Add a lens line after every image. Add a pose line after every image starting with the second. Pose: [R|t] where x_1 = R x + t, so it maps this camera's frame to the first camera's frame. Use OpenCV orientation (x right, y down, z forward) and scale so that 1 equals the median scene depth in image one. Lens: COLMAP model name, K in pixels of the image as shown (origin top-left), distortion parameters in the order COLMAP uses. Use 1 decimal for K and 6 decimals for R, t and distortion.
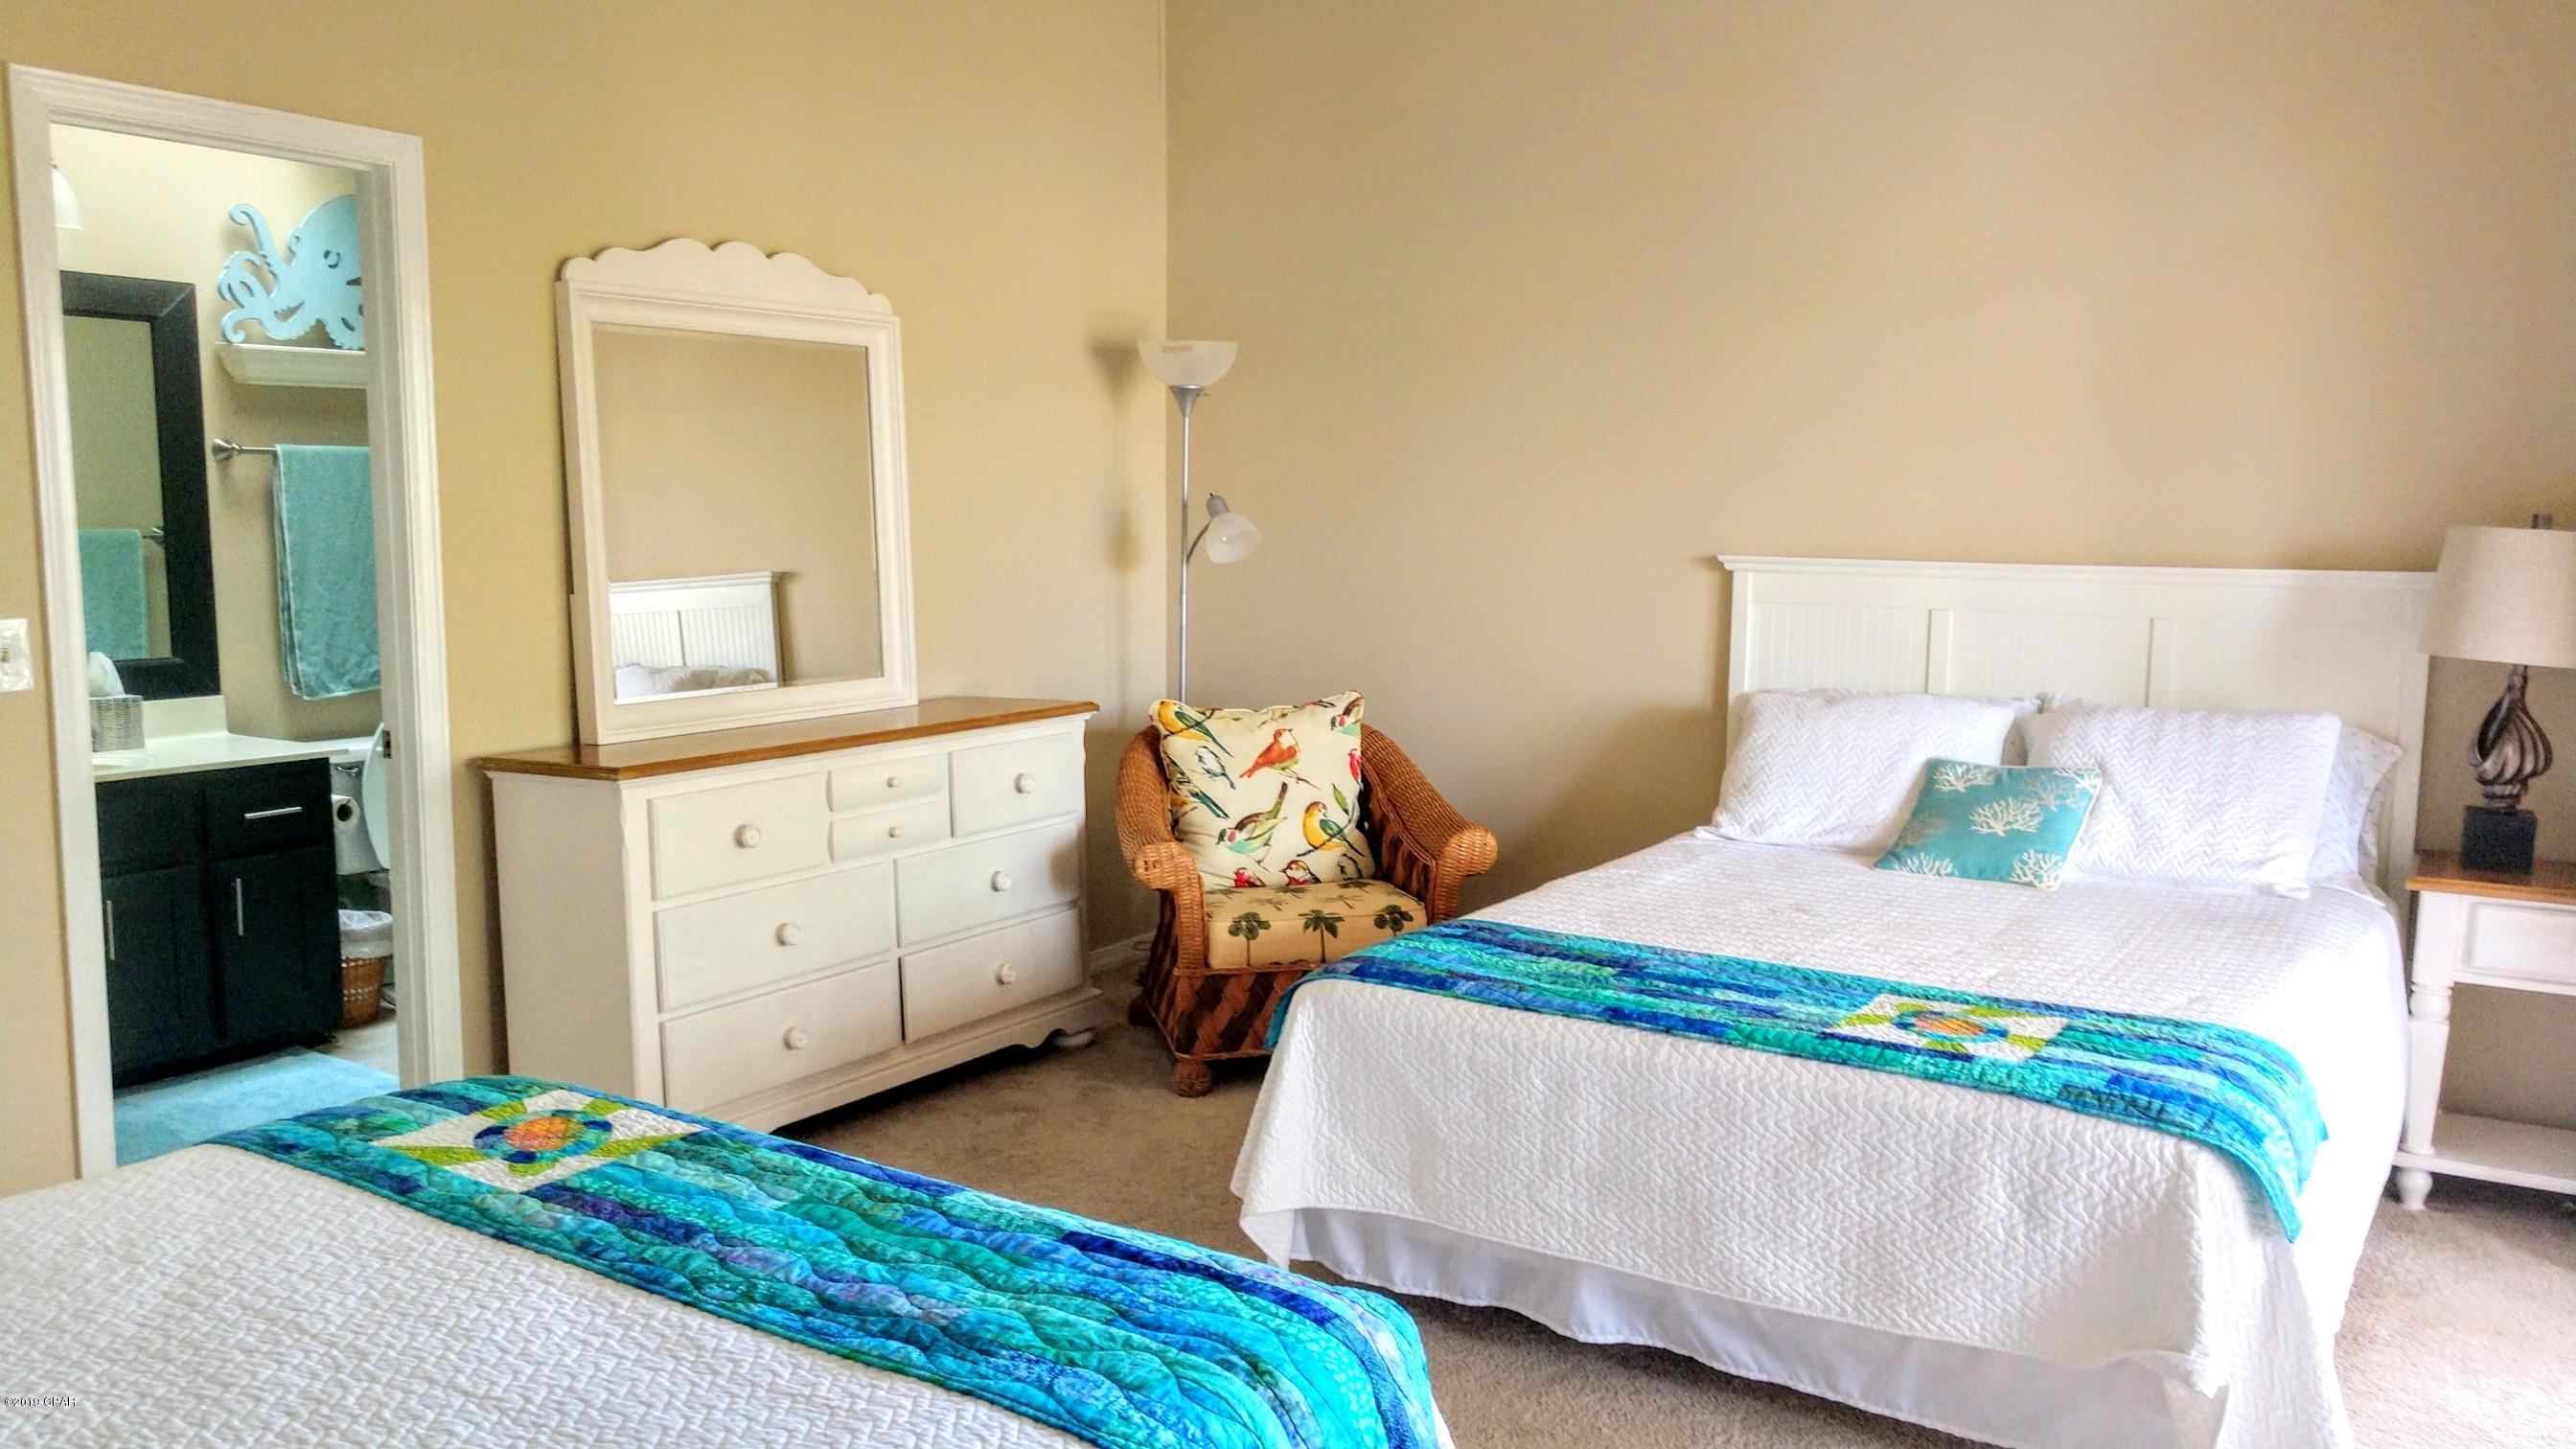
lens RADIAL K [[1962.6, 0, 1288.0], [0, 1962.6, 724.5], [0, 0, 1]] dist [0.027555, 0.005116]
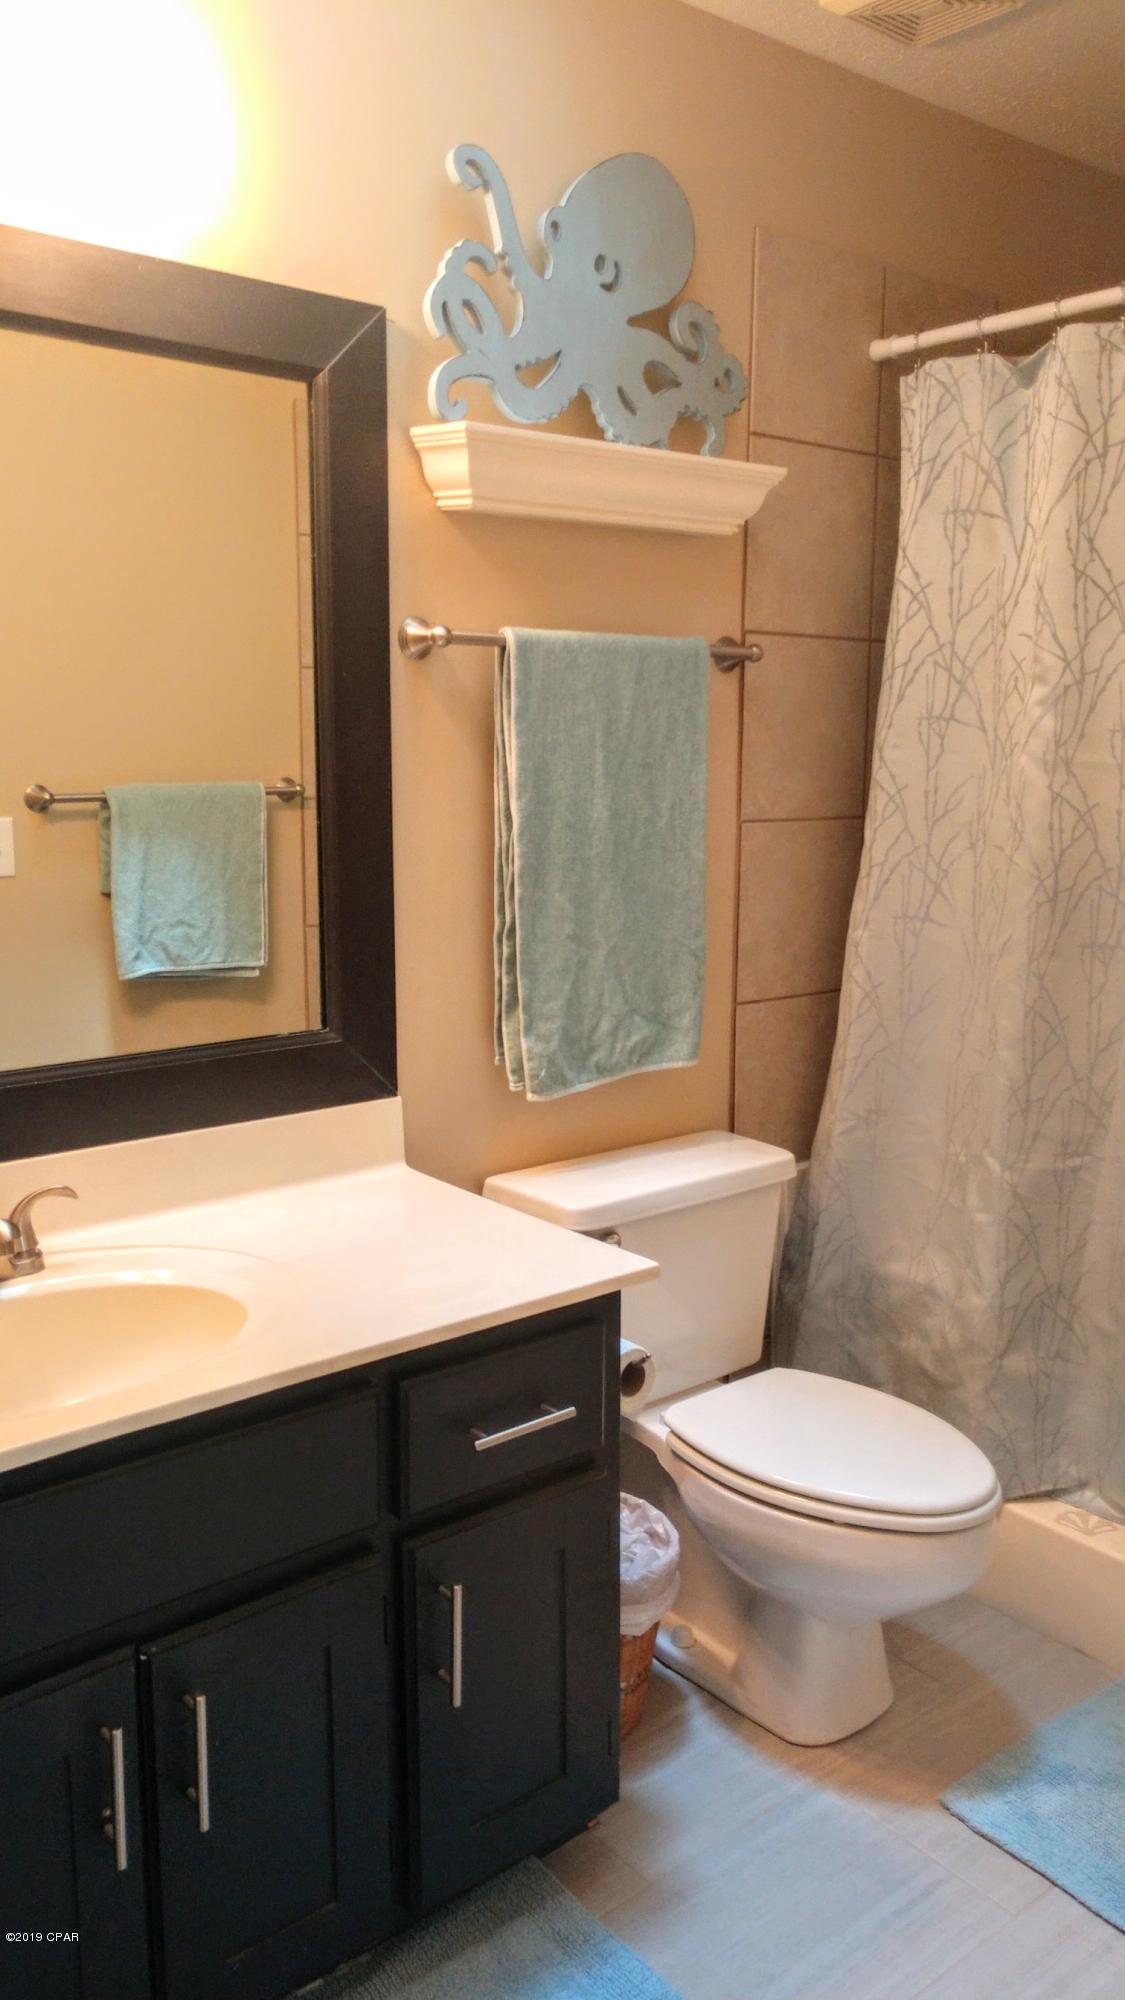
lens RADIAL K [[1545.2, 0, 562.5], [0, 1545.2, 1000.0], [0, 0, 1]] dist [0.005406, -0.000746]
pose [[0.949701, 0.052325, -0.308756, -0.367032], [-0.035457, 0.997569, 0.059995, -0.068121], [0.311145, -0.046030, 0.949247, 0.613151]]
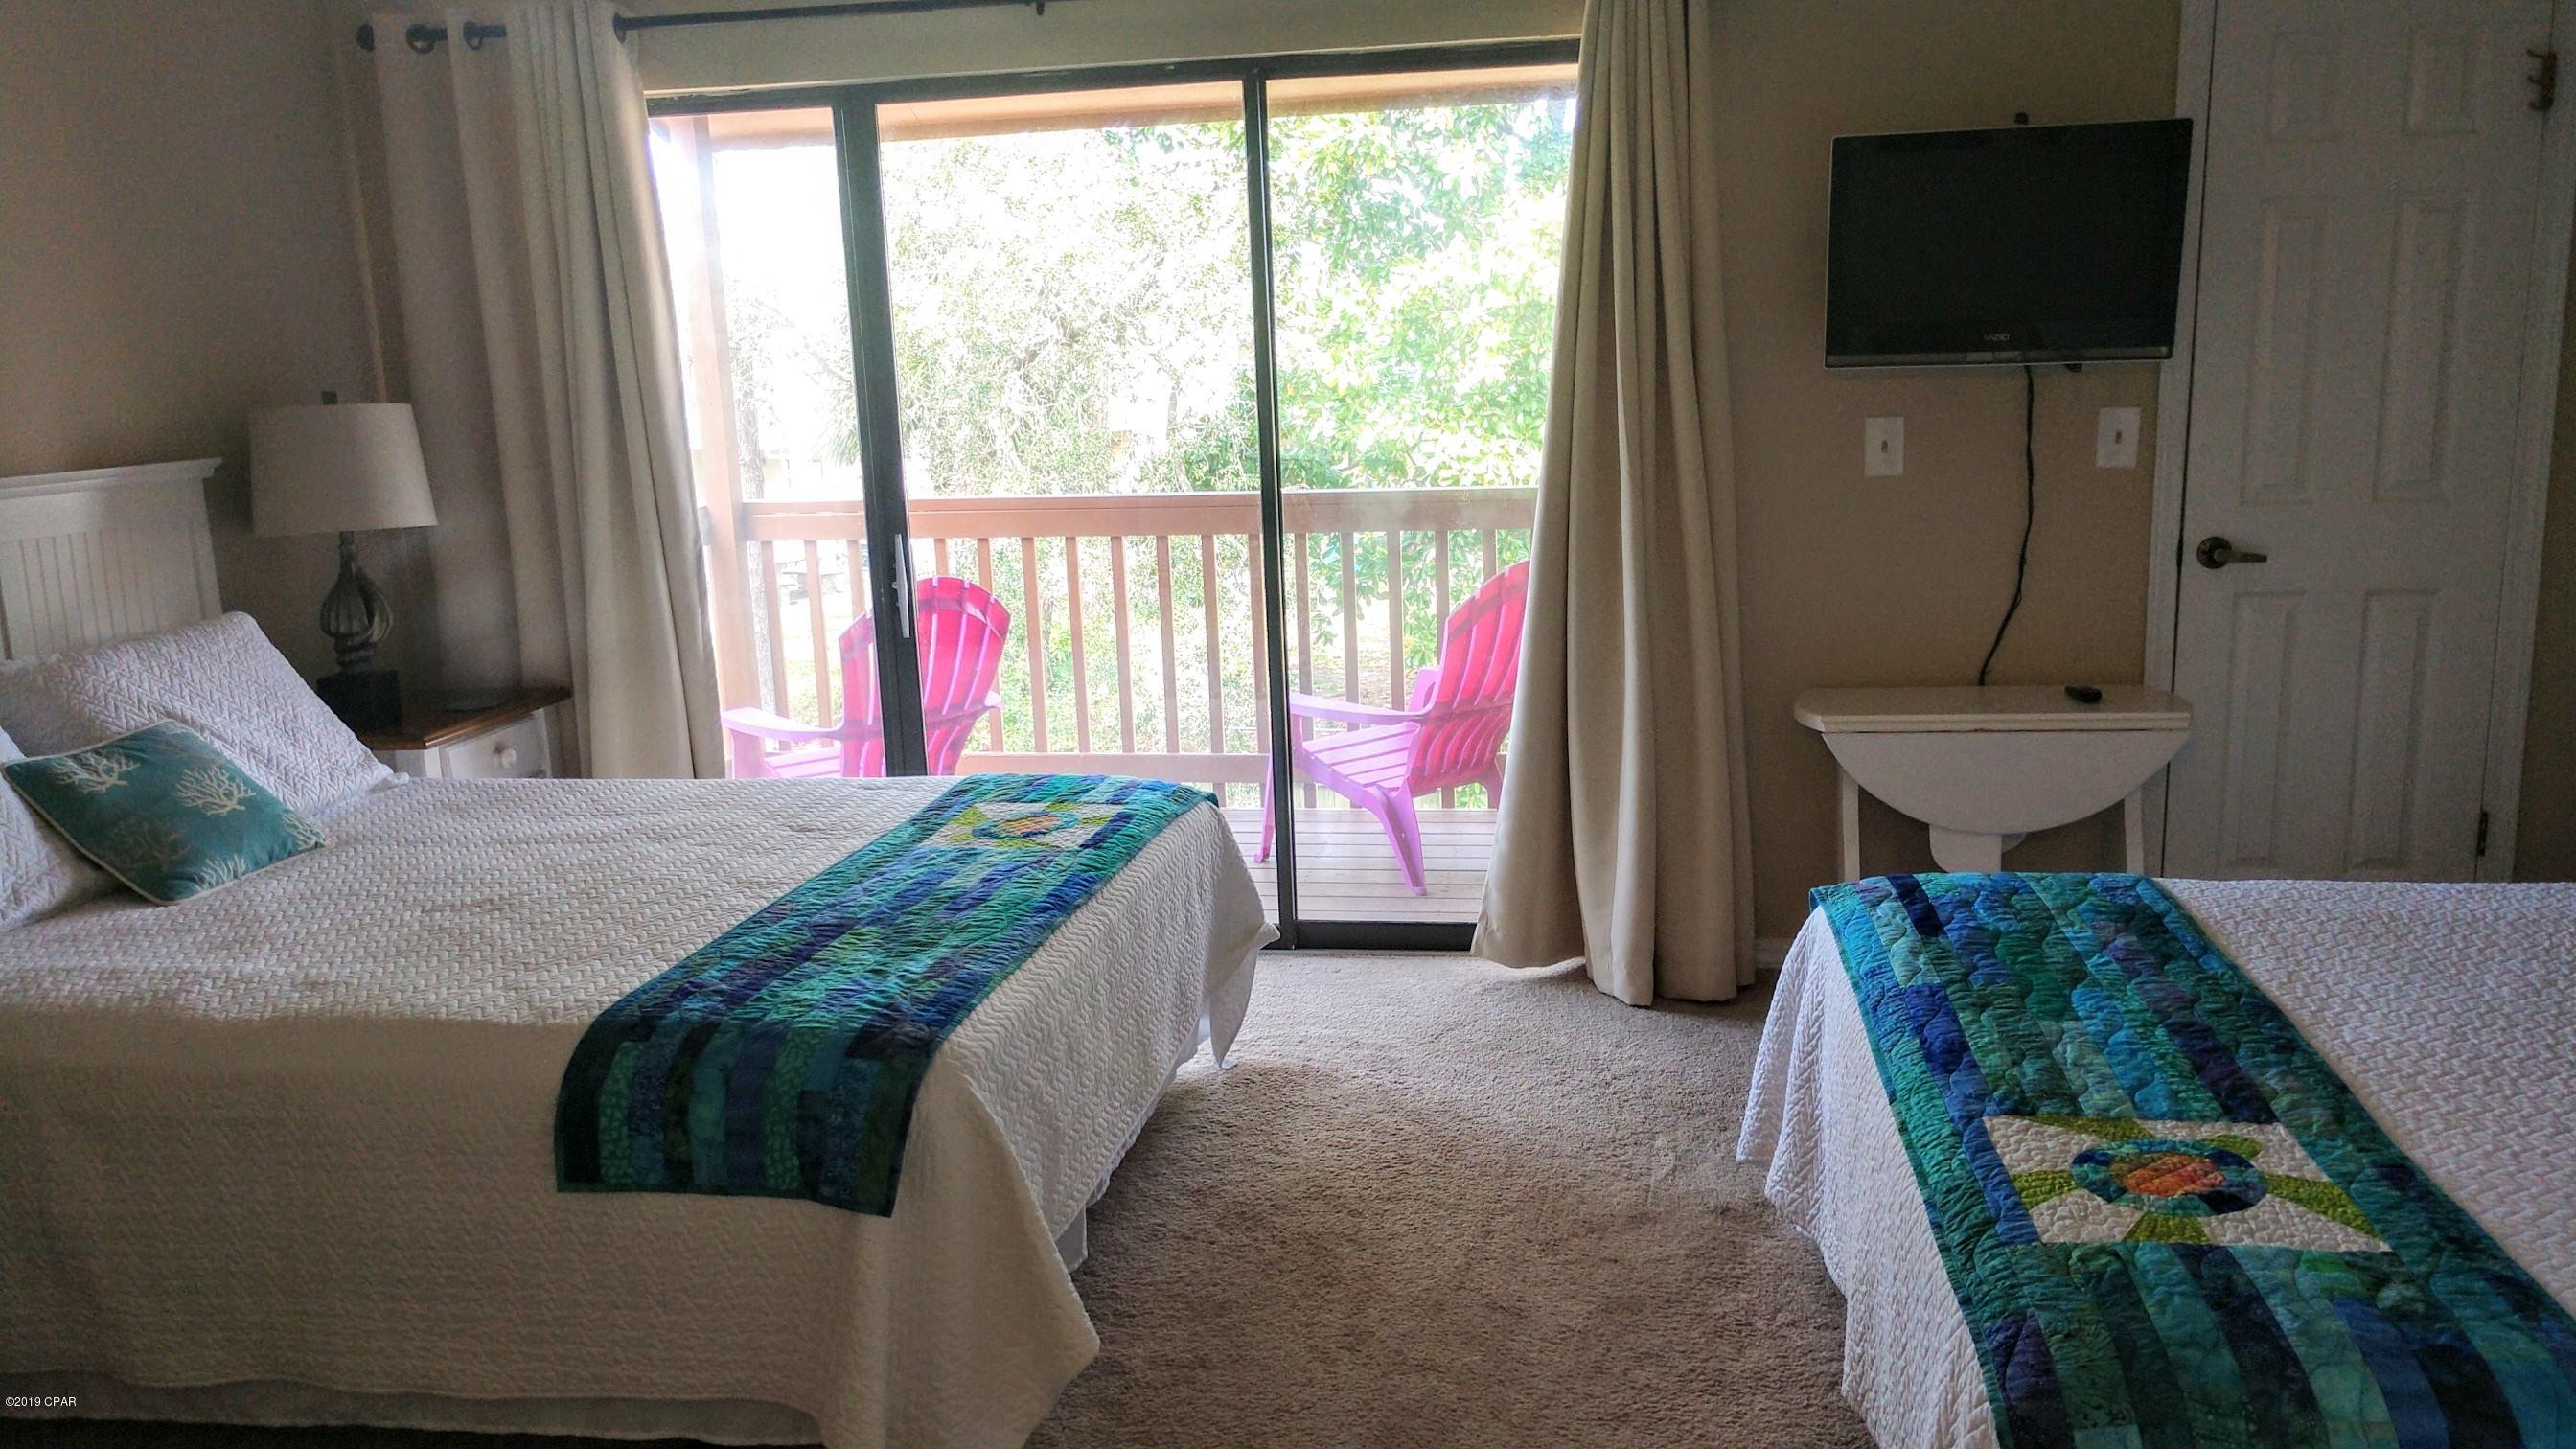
lens RADIAL K [[1962.6, 0, 1288.0], [0, 1962.6, 724.5], [0, 0, 1]] dist [0.027555, 0.005116]
pose [[-0.398176, -0.167070, 0.901966, -0.840073], [0.145407, 0.959347, 0.241889, -0.175230], [-0.905711, 0.227466, -0.357696, 1.441936]]
